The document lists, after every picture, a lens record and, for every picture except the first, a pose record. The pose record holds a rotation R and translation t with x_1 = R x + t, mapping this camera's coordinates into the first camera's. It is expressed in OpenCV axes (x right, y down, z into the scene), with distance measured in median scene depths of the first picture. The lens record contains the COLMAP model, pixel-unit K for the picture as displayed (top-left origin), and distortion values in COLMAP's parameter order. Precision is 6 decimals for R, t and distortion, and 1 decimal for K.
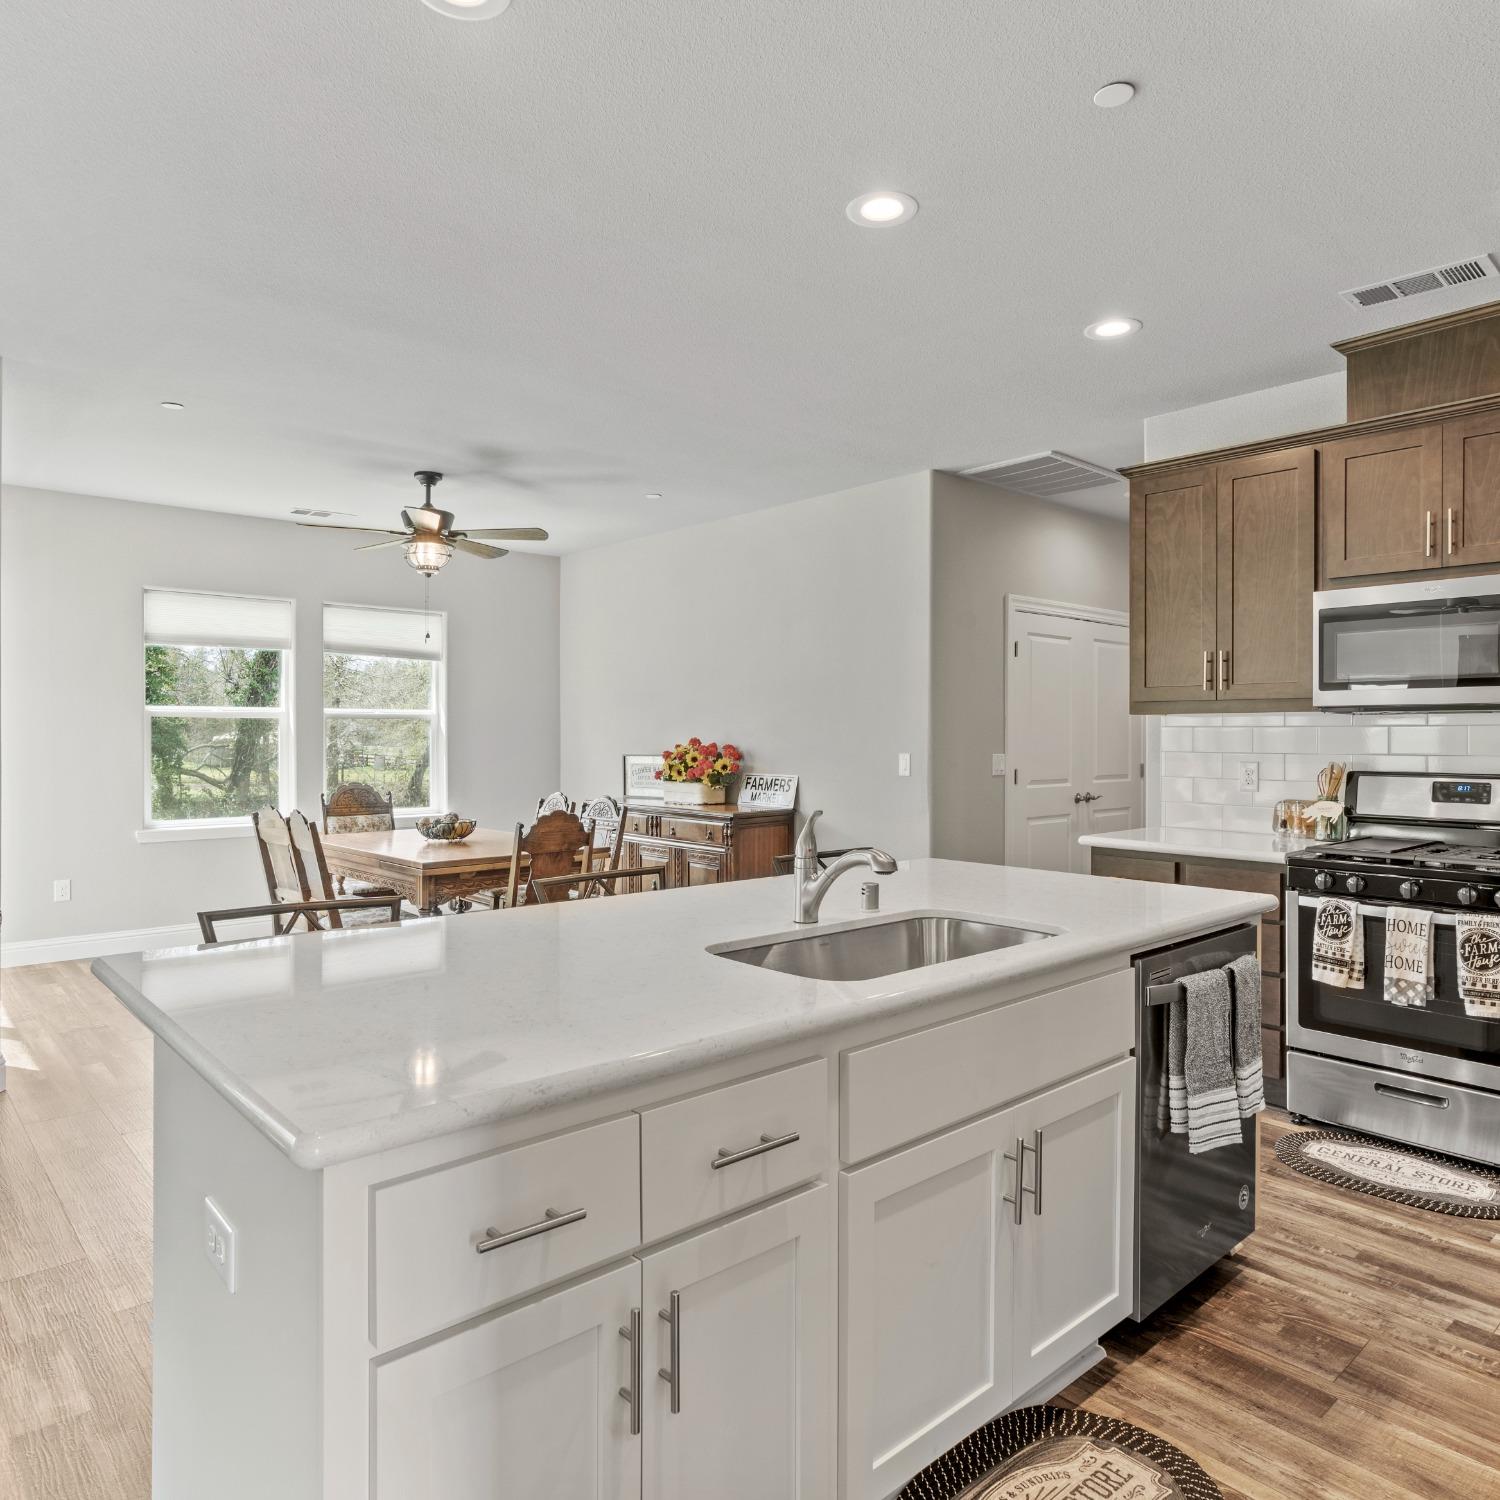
lens RADIAL K [[1025.0, 0, 751.8], [0, 1025.0, 748.8], [0, 0, 1]] dist [-0.012918, 0.007044]
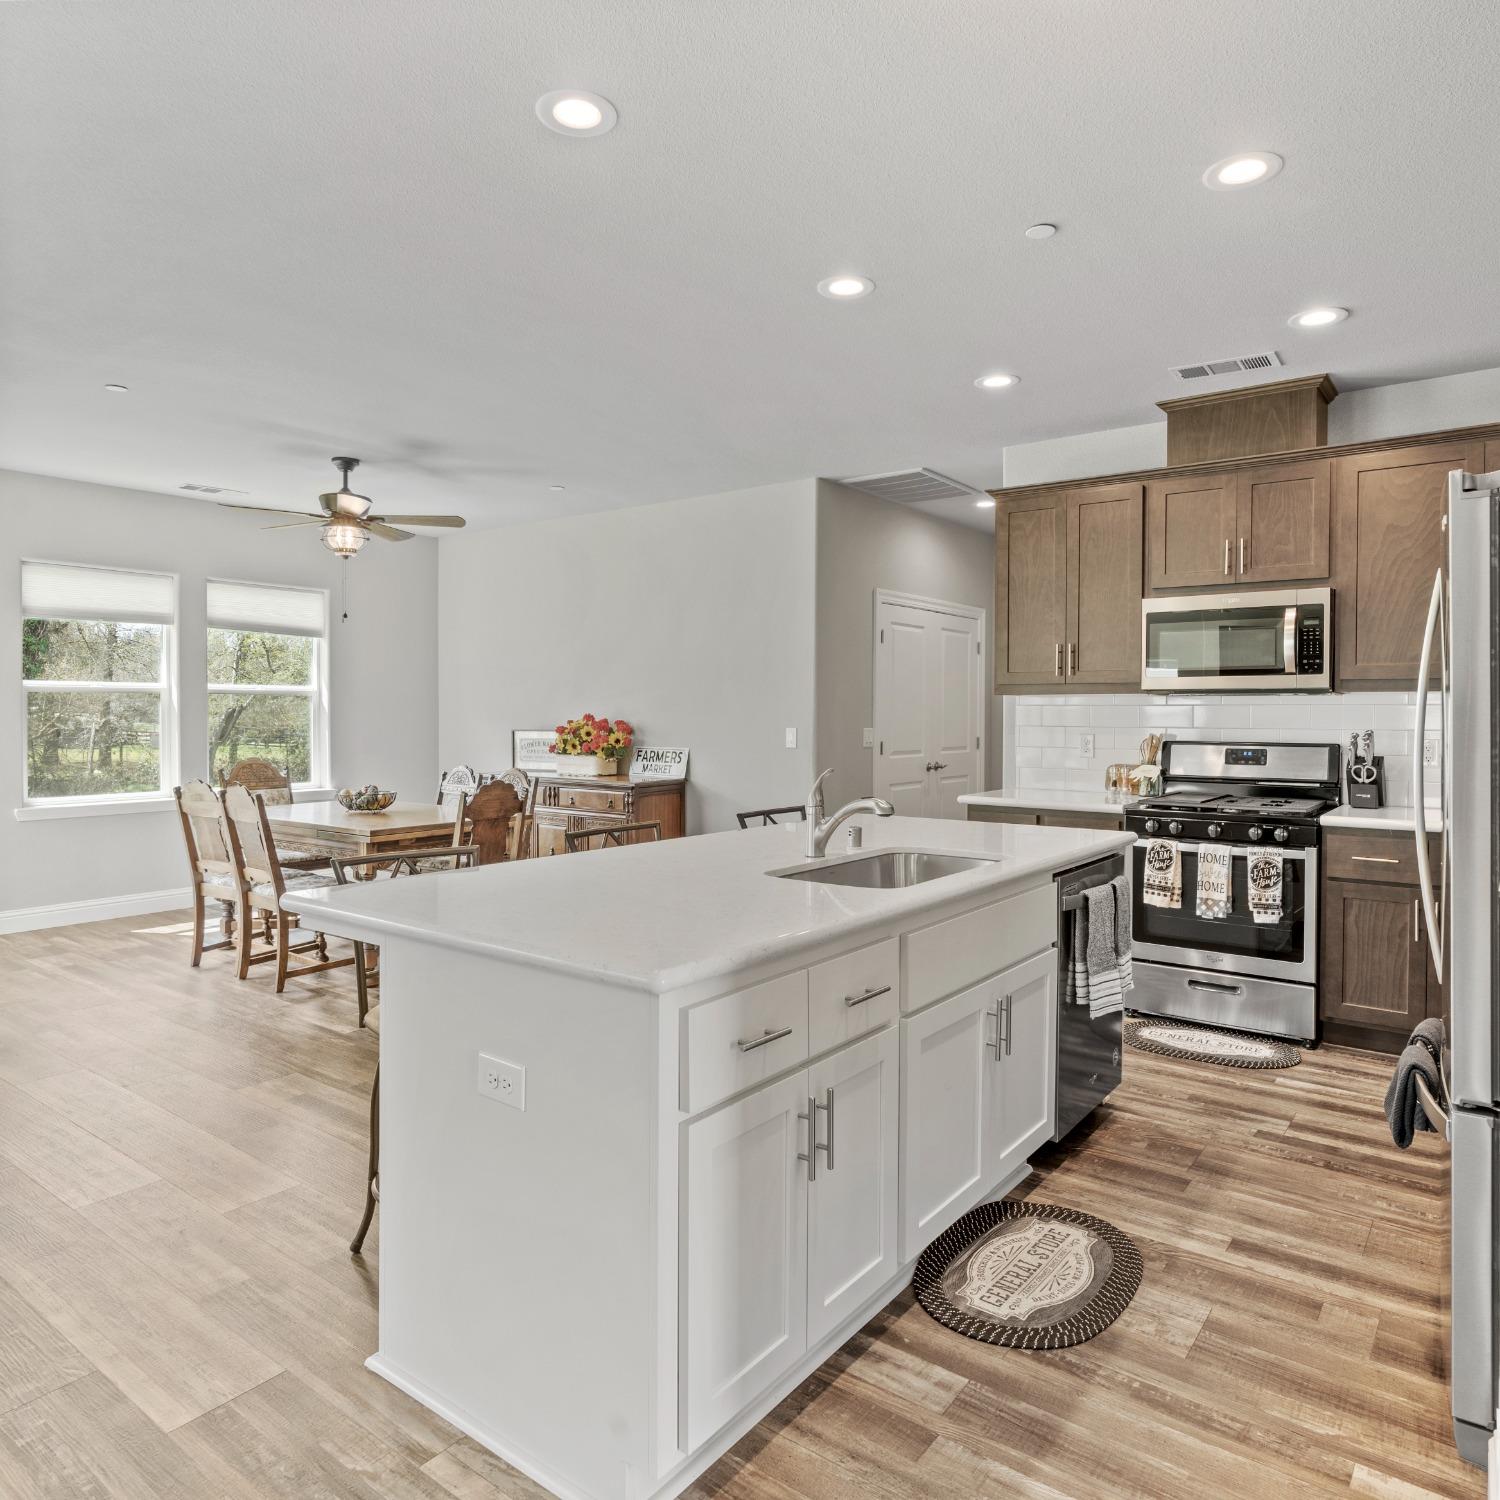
lens RADIAL K [[1025.0, 0, 746.6], [0, 1025.0, 742.3], [0, 0, 1]] dist [-0.012918, 0.007044]
pose [[0.981879, -0.004026, 0.189467, -0.179878], [0.000899, 0.999862, 0.016585, 0.002555], [-0.189508, -0.016114, 0.981747, -0.160654]]
